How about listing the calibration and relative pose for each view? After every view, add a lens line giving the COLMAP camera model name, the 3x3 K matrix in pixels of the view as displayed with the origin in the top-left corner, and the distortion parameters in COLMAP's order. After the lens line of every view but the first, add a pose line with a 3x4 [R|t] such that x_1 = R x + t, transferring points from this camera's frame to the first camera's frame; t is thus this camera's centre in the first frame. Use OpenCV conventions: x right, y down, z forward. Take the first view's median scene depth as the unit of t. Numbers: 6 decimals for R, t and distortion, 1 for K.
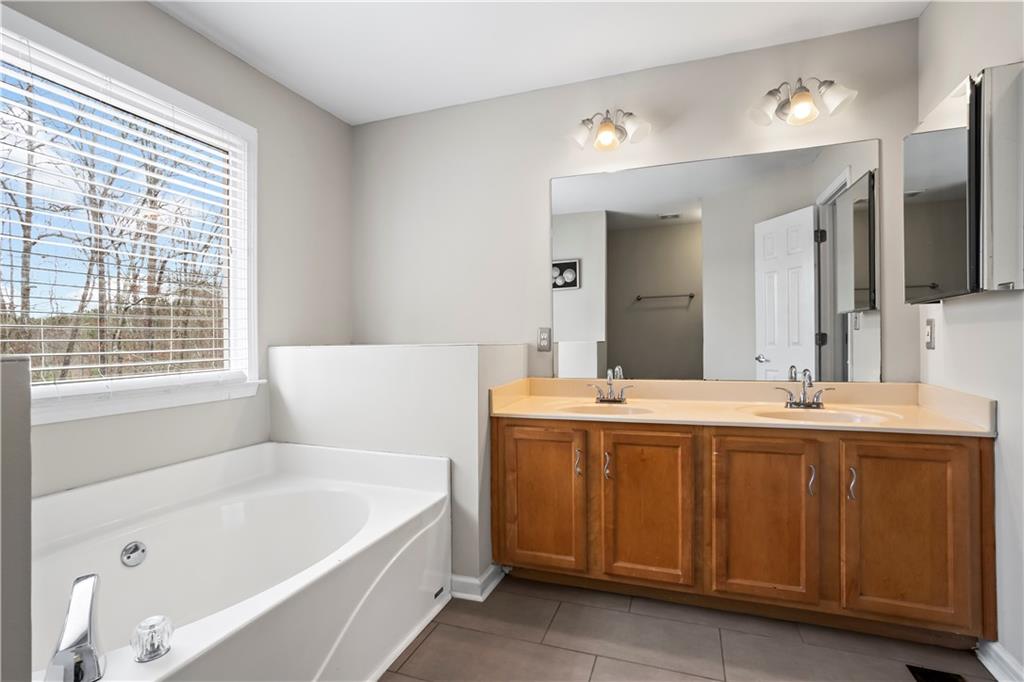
lens RADIAL K [[509.6, 0, 510.7], [0, 509.6, 346.2], [0, 0, 1]] dist [-0.001572, 0.012037]
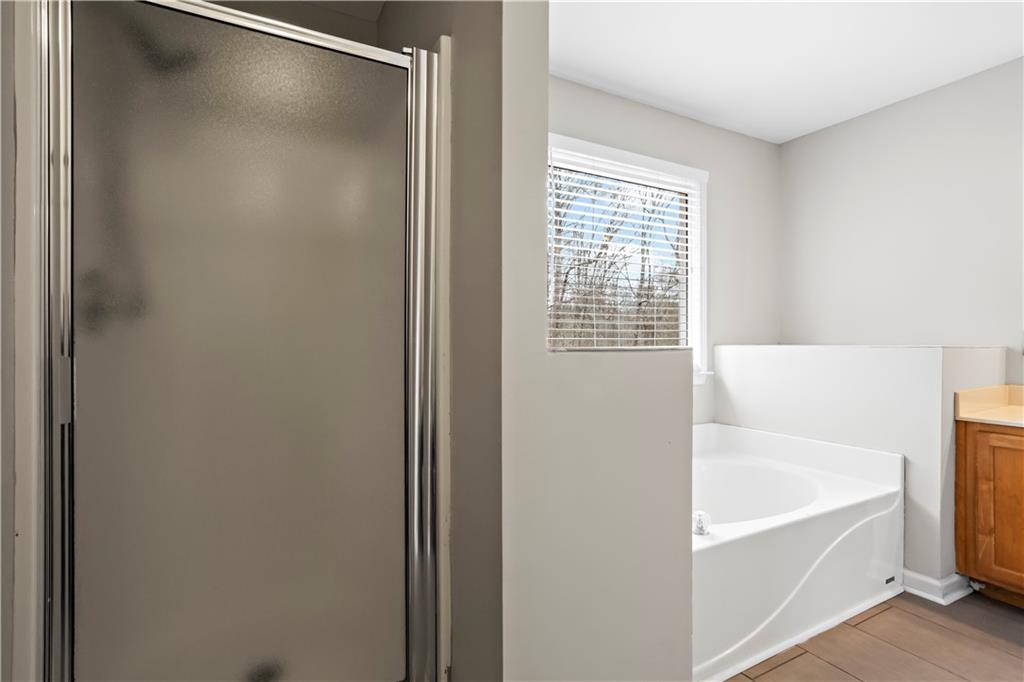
lens RADIAL K [[509.6, 0, 508.8], [0, 509.6, 345.7], [0, 0, 1]] dist [-0.001572, 0.012037]
pose [[0.764882, 0.016348, -0.643963, -0.064795], [-0.018336, 0.999825, 0.003603, 0.007969], [0.643910, 0.009052, 0.765048, -0.301708]]
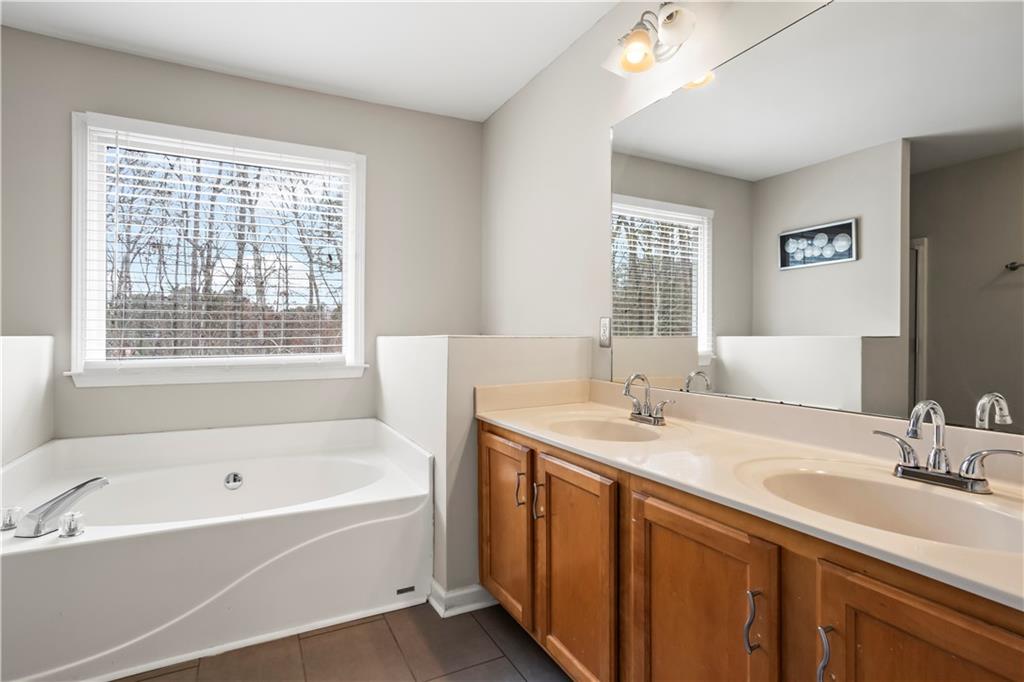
lens RADIAL K [[509.6, 0, 512.5], [0, 509.6, 337.6], [0, 0, 1]] dist [-0.001572, 0.012037]
pose [[0.732056, 0.017216, -0.681027, 0.620155], [-0.015831, 0.999841, 0.008258, -0.012721], [0.681060, 0.004735, 0.732212, 0.388594]]
